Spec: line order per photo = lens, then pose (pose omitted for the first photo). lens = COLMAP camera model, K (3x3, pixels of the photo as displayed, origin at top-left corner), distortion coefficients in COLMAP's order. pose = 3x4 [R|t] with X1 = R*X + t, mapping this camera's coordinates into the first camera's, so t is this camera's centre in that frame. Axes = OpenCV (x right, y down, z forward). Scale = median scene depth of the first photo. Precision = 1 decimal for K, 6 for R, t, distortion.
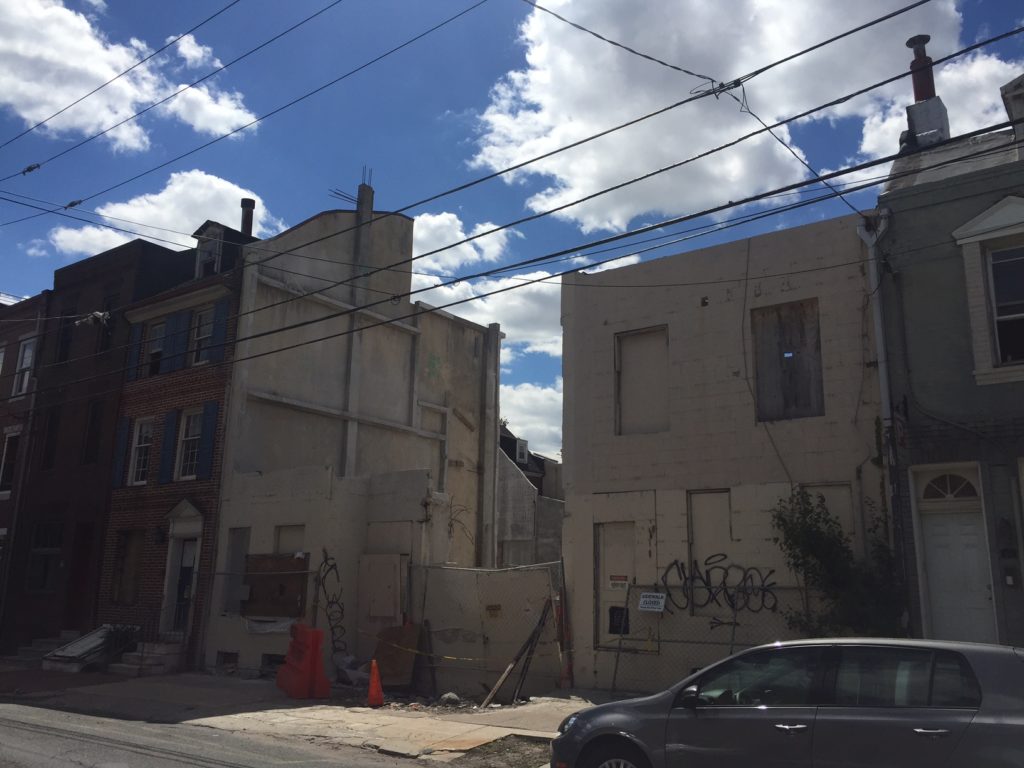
lens RADIAL K [[891.0, 0, 505.1], [0, 891.0, 379.0], [0, 0, 1]] dist [0.077302, -0.122730]
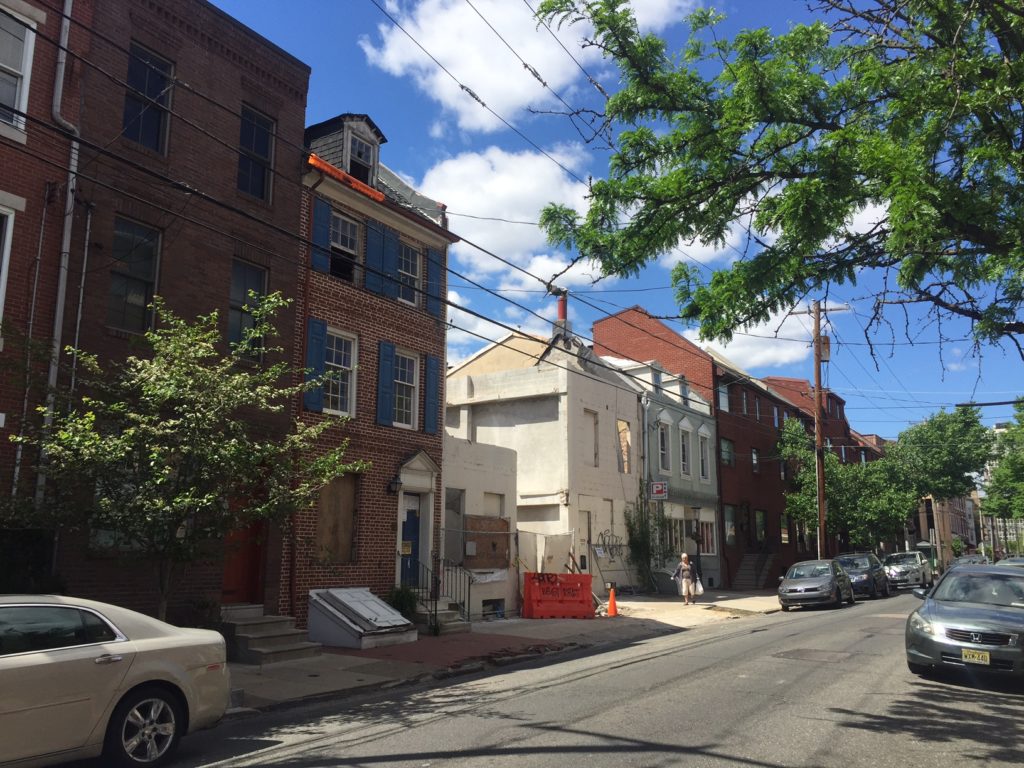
lens RADIAL K [[891.0, 0, 505.1], [0, 891.0, 379.0], [0, 0, 1]] dist [0.077302, -0.122730]
pose [[-0.076093, 0.165532, 0.983264, -1.719817], [-0.257404, 0.949437, -0.179757, 0.272788], [-0.963303, -0.266774, -0.029637, 1.263949]]
